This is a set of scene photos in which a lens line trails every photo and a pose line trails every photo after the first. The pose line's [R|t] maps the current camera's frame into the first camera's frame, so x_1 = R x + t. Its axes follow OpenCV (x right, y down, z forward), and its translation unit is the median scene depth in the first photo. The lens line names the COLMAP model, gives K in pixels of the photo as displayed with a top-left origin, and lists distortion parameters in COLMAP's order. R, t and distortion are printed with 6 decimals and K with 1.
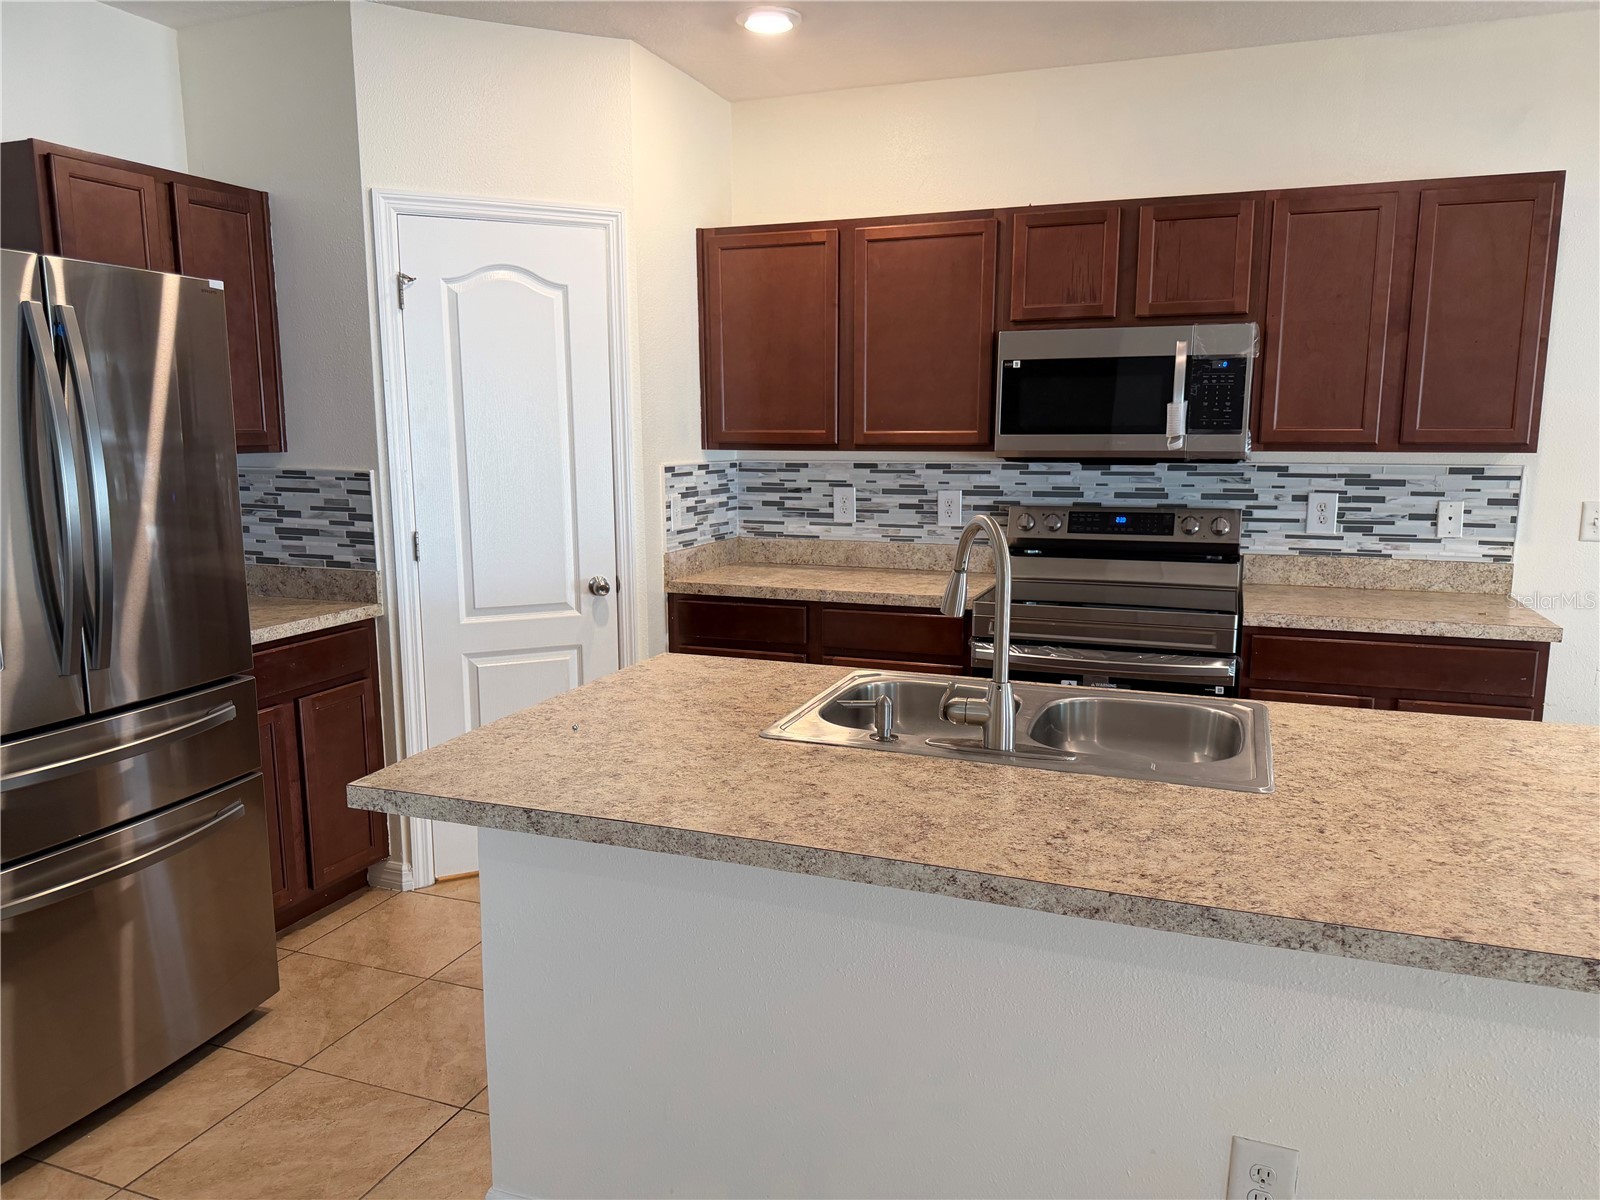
lens RADIAL K [[1082.9, 0, 800.0], [0, 1082.9, 600.0], [0, 0, 1]] dist [0.071383, -0.101672]
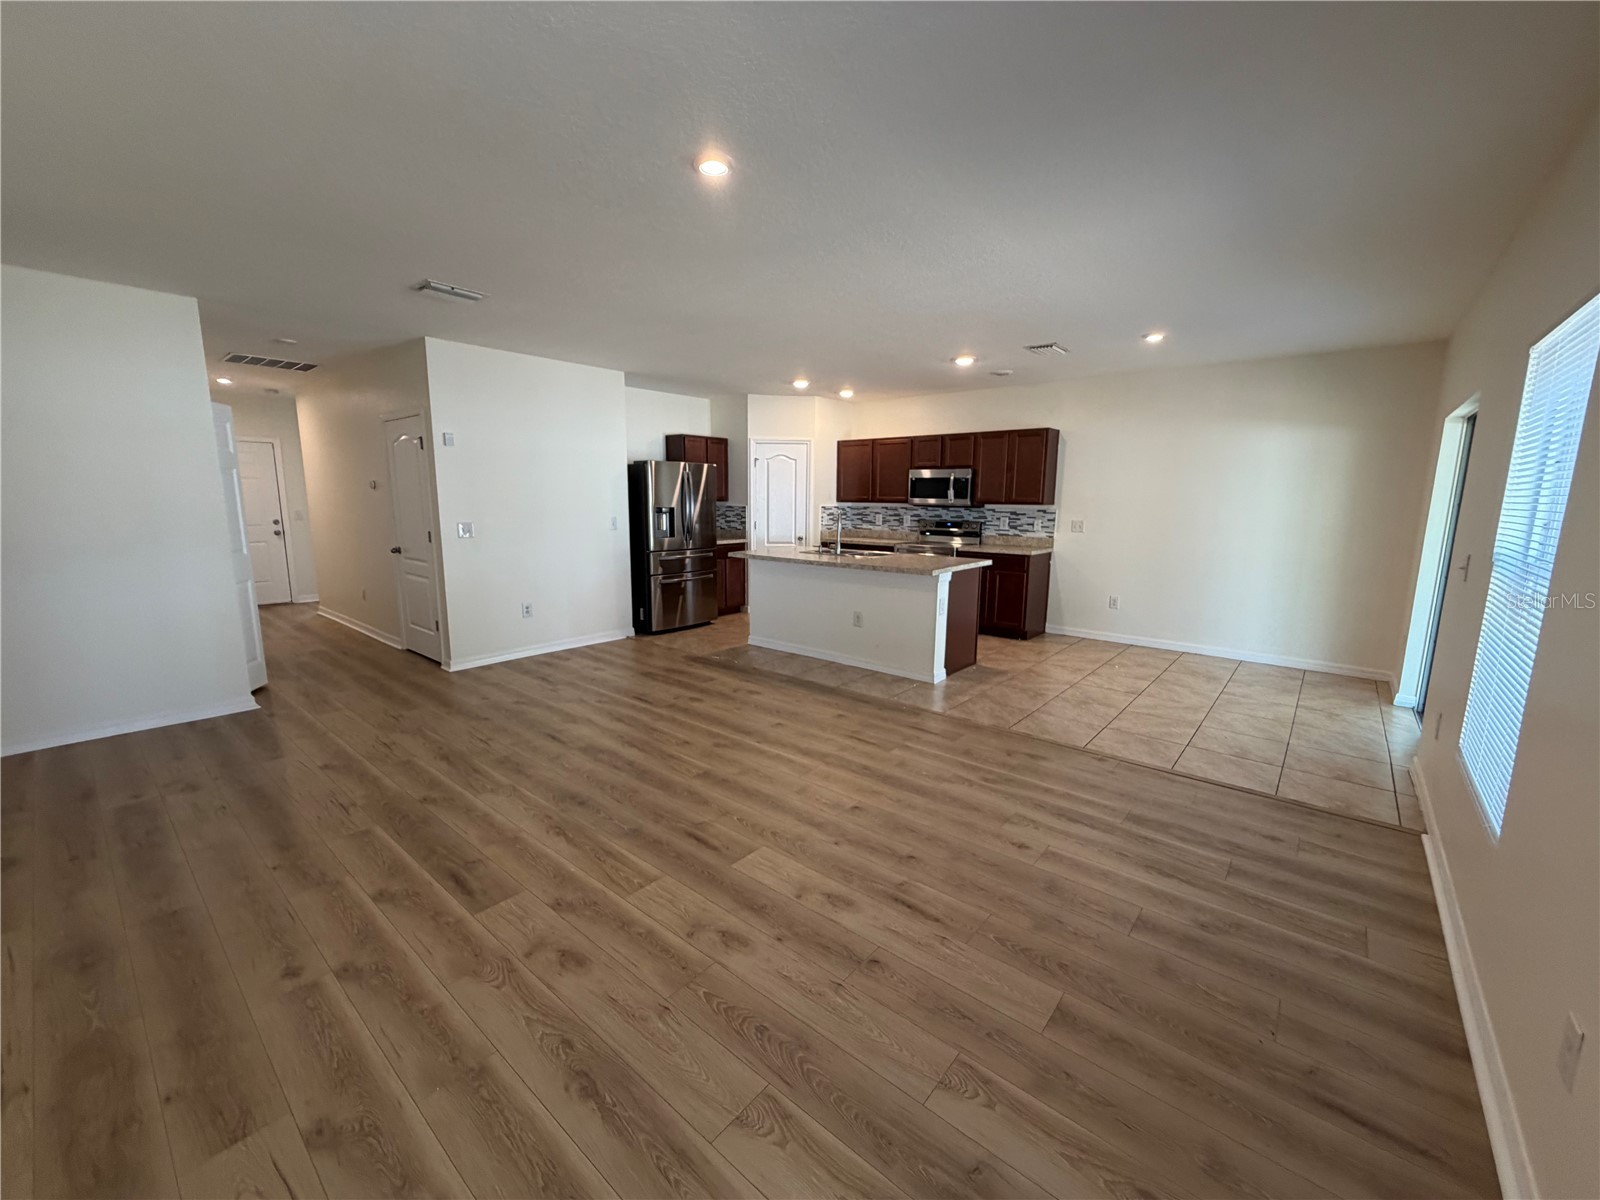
lens RADIAL K [[637.4, 0, 793.8], [0, 637.4, 600.2], [0, 0, 1]] dist [0.000647, 0.000062]
pose [[0.939788, 0.063551, -0.335796, 0.537550], [-0.062291, 0.997952, 0.014534, 0.168698], [0.336032, 0.007258, 0.941822, -1.062694]]
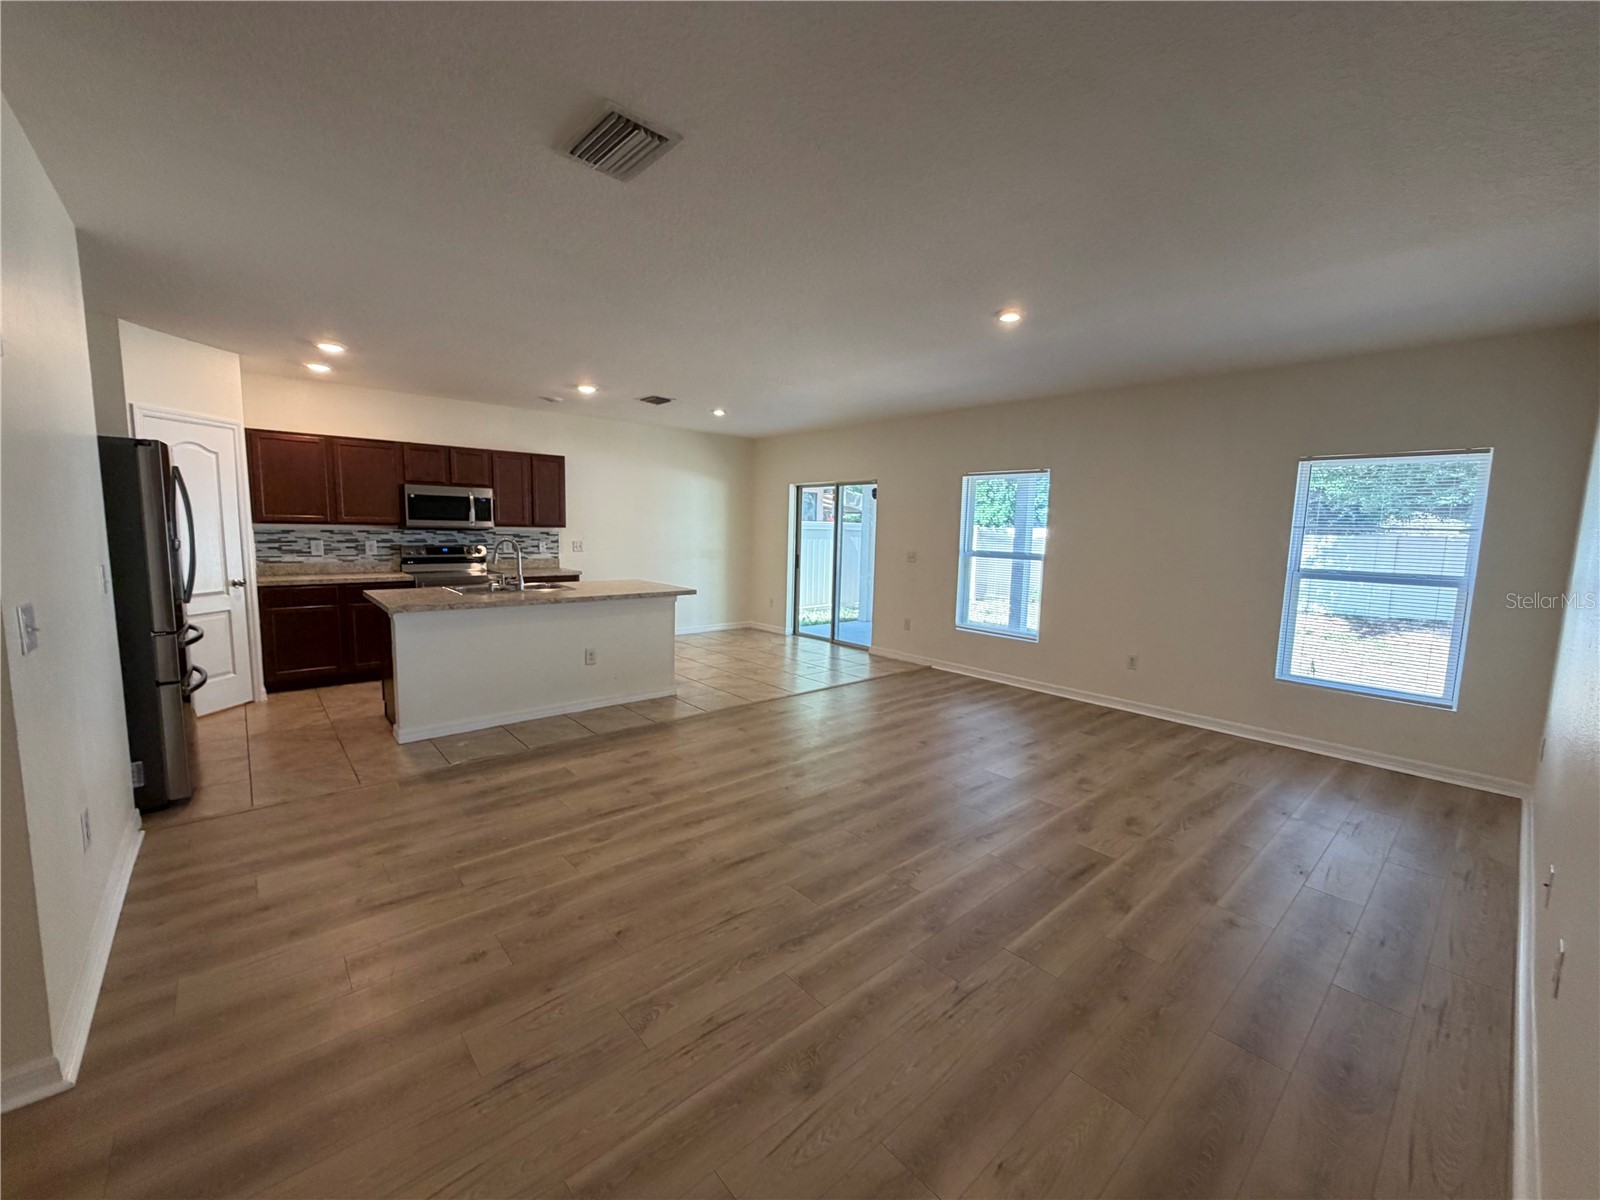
lens RADIAL K [[637.4, 0, 793.8], [0, 637.4, 600.2], [0, 0, 1]] dist [0.000647, 0.000062]
pose [[0.477852, -0.090934, 0.873721, -0.787116], [0.114399, 0.992599, 0.040740, 0.100627], [-0.870959, 0.080485, 0.484718, -0.650228]]
